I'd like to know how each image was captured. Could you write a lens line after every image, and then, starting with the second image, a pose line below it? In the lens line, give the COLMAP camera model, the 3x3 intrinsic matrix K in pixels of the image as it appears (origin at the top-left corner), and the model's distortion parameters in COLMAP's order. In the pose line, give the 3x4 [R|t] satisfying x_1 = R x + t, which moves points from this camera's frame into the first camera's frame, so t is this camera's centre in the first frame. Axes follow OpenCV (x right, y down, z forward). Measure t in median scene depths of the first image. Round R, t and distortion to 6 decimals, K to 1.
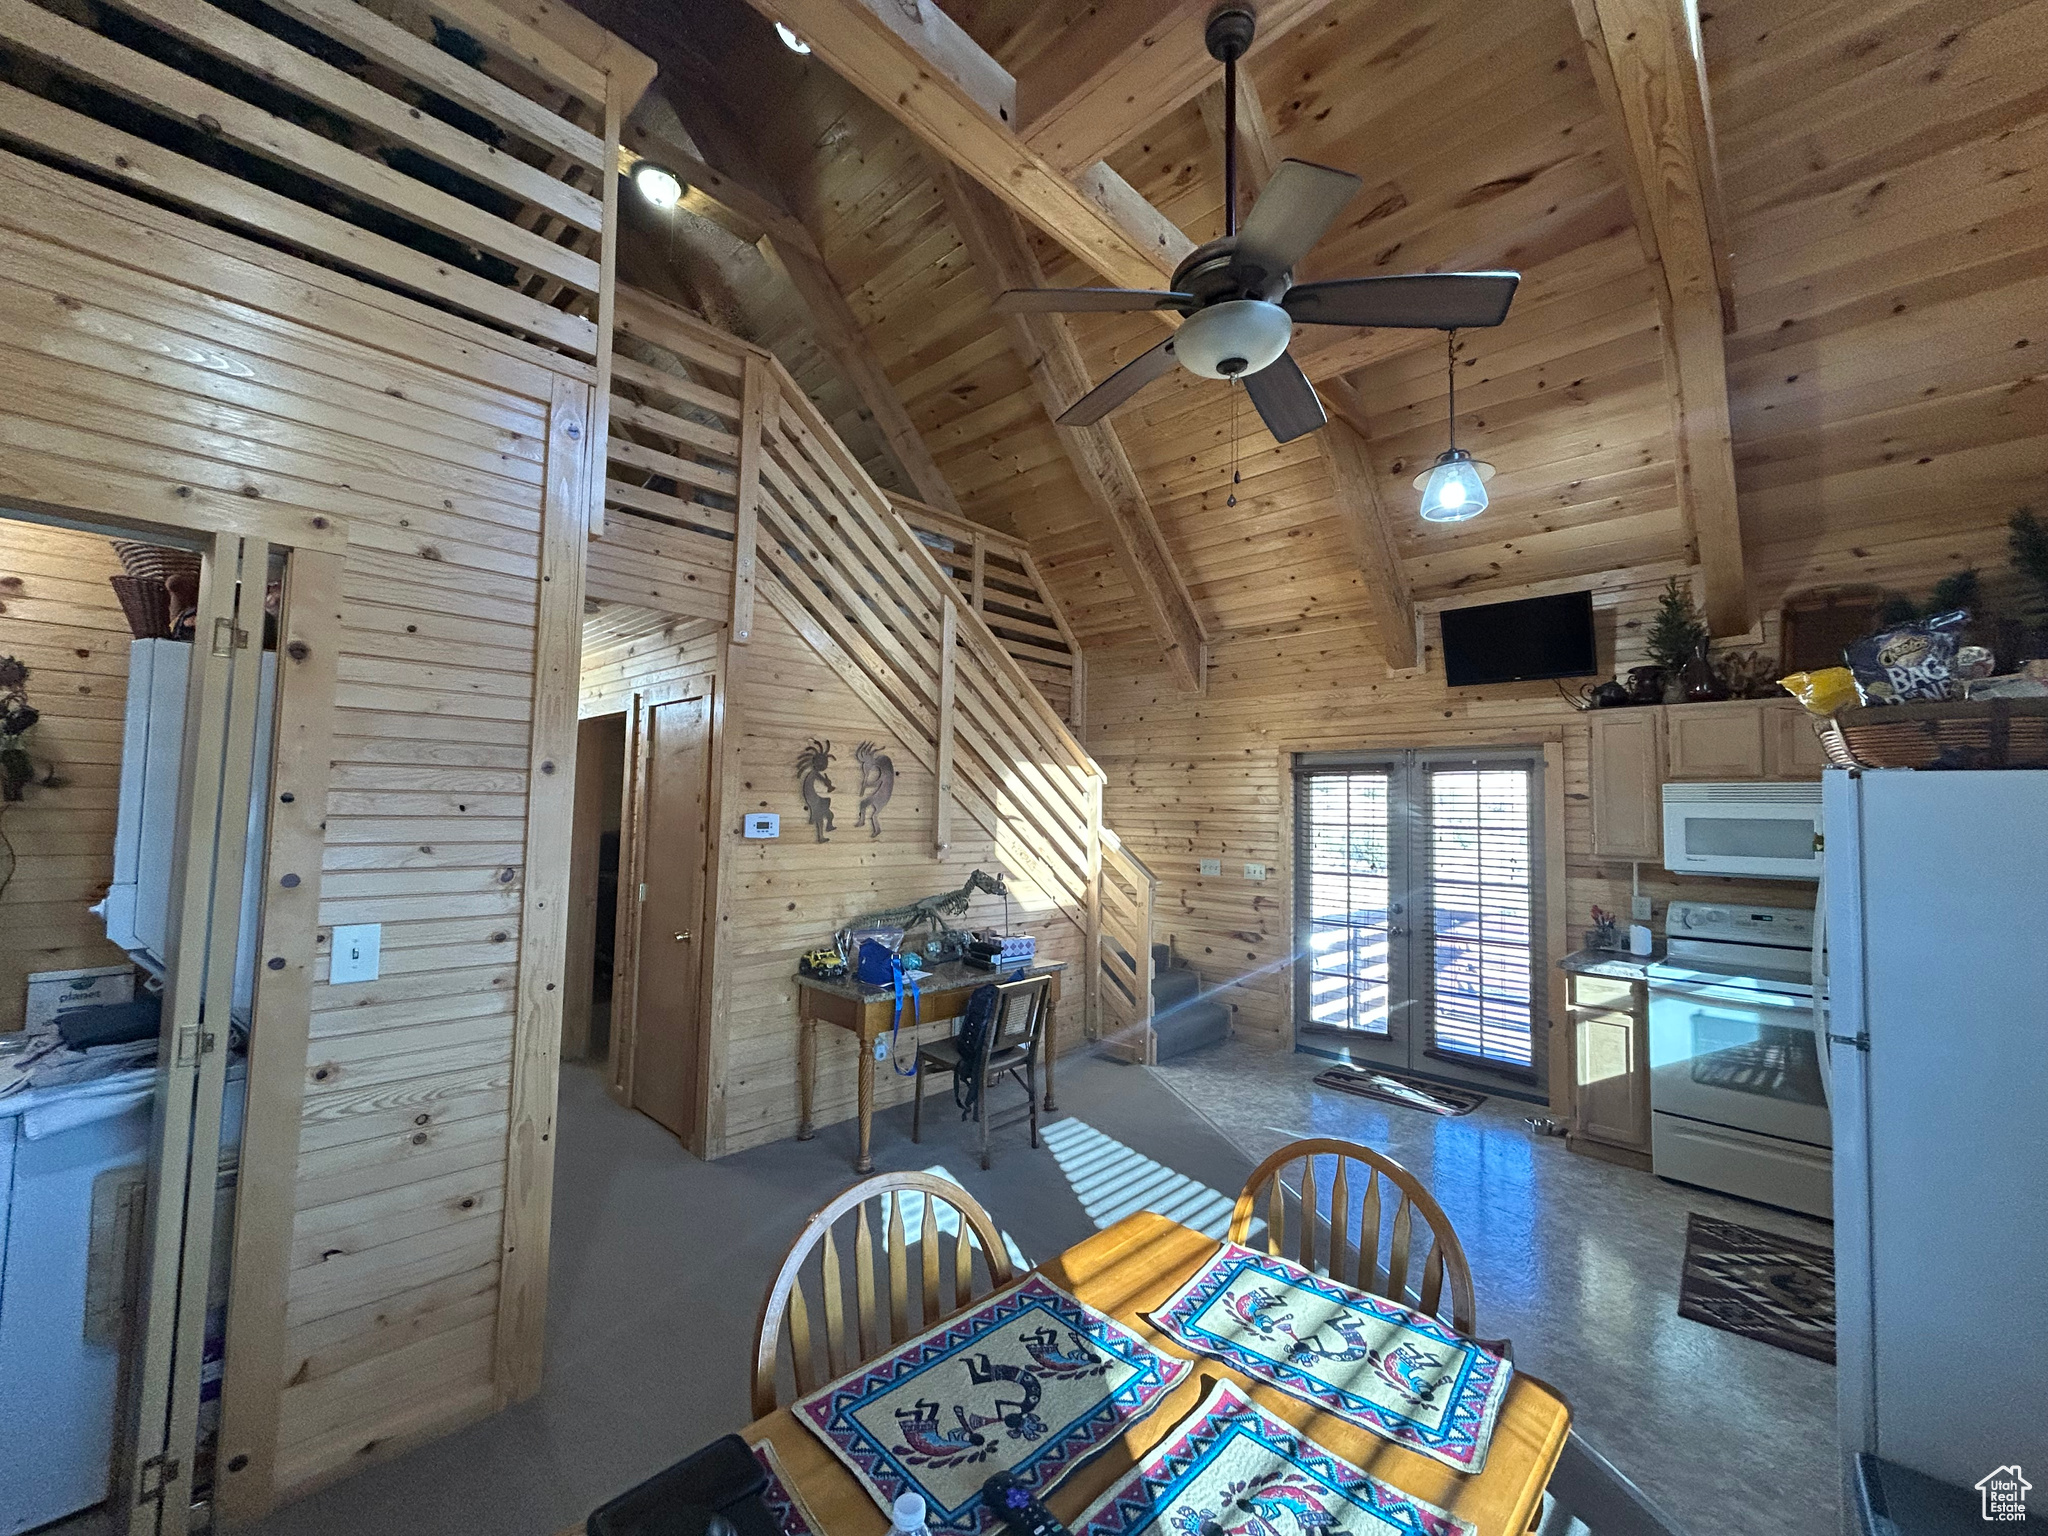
lens RADIAL K [[820.3, 0, 1011.4], [0, 820.3, 764.1], [0, 0, 1]] dist [0.001517, -0.000929]
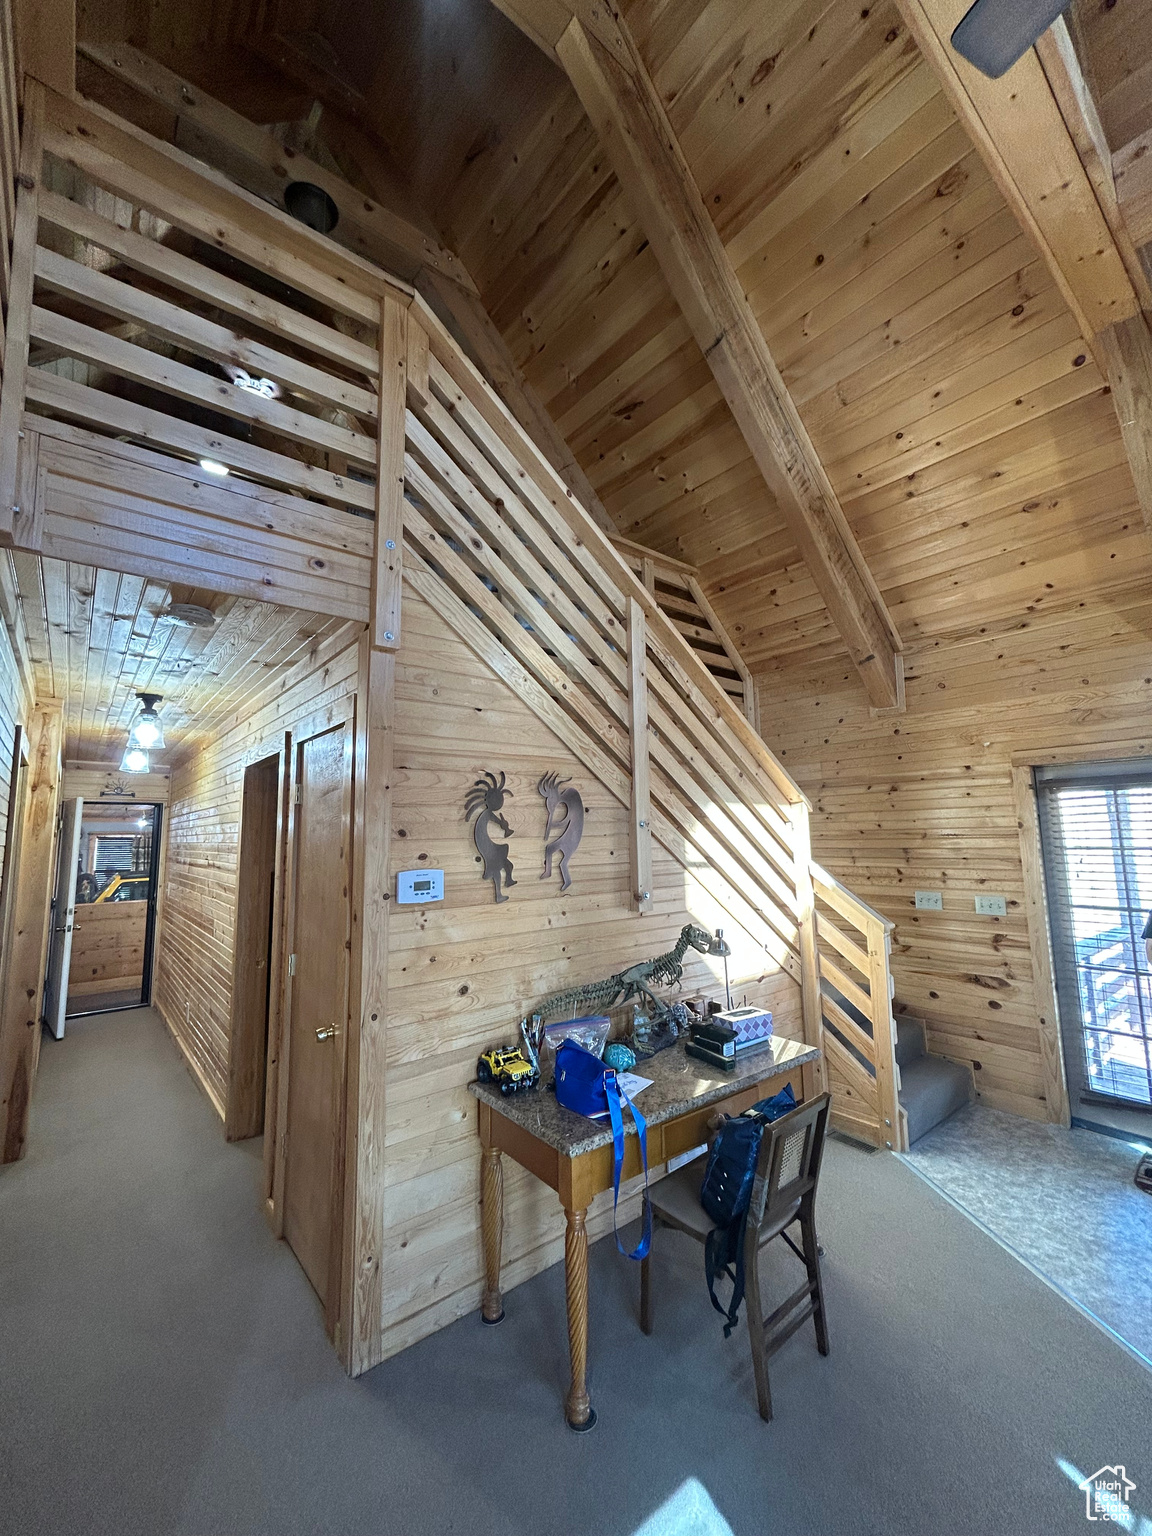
lens RADIAL K [[615.2, 0, 573.3], [0, 615.2, 765.9], [0, 0, 1]] dist [0.001517, -0.000929]
pose [[0.993524, -0.048691, -0.102656, -0.089464], [0.043035, 0.997469, -0.056604, 0.002351], [0.105152, 0.051820, 0.993105, 0.395691]]
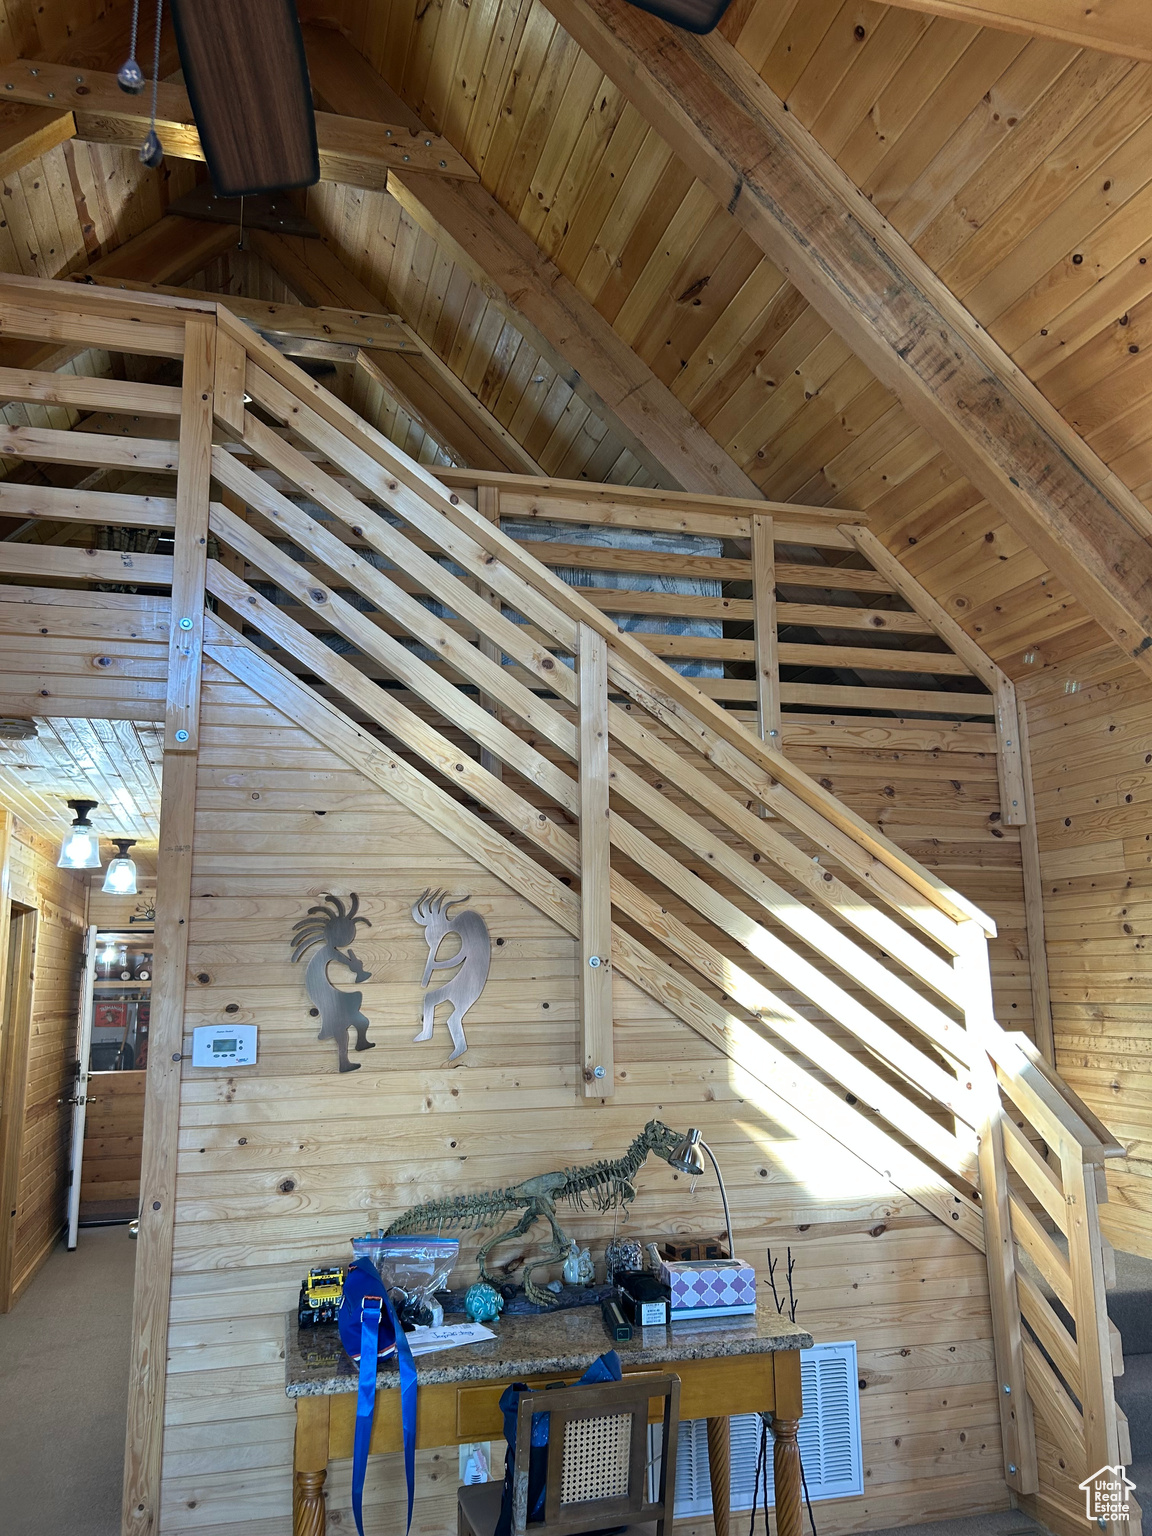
lens RADIAL K [[1149.9, 0, 571.3], [0, 1149.9, 777.6], [0, 0, 1]] dist [0.061556, -0.067491]
pose [[0.868260, -0.119178, -0.481582, 0.309505], [0.062111, 0.989193, -0.132816, 0.008310], [0.492206, 0.085407, 0.866279, 0.332492]]
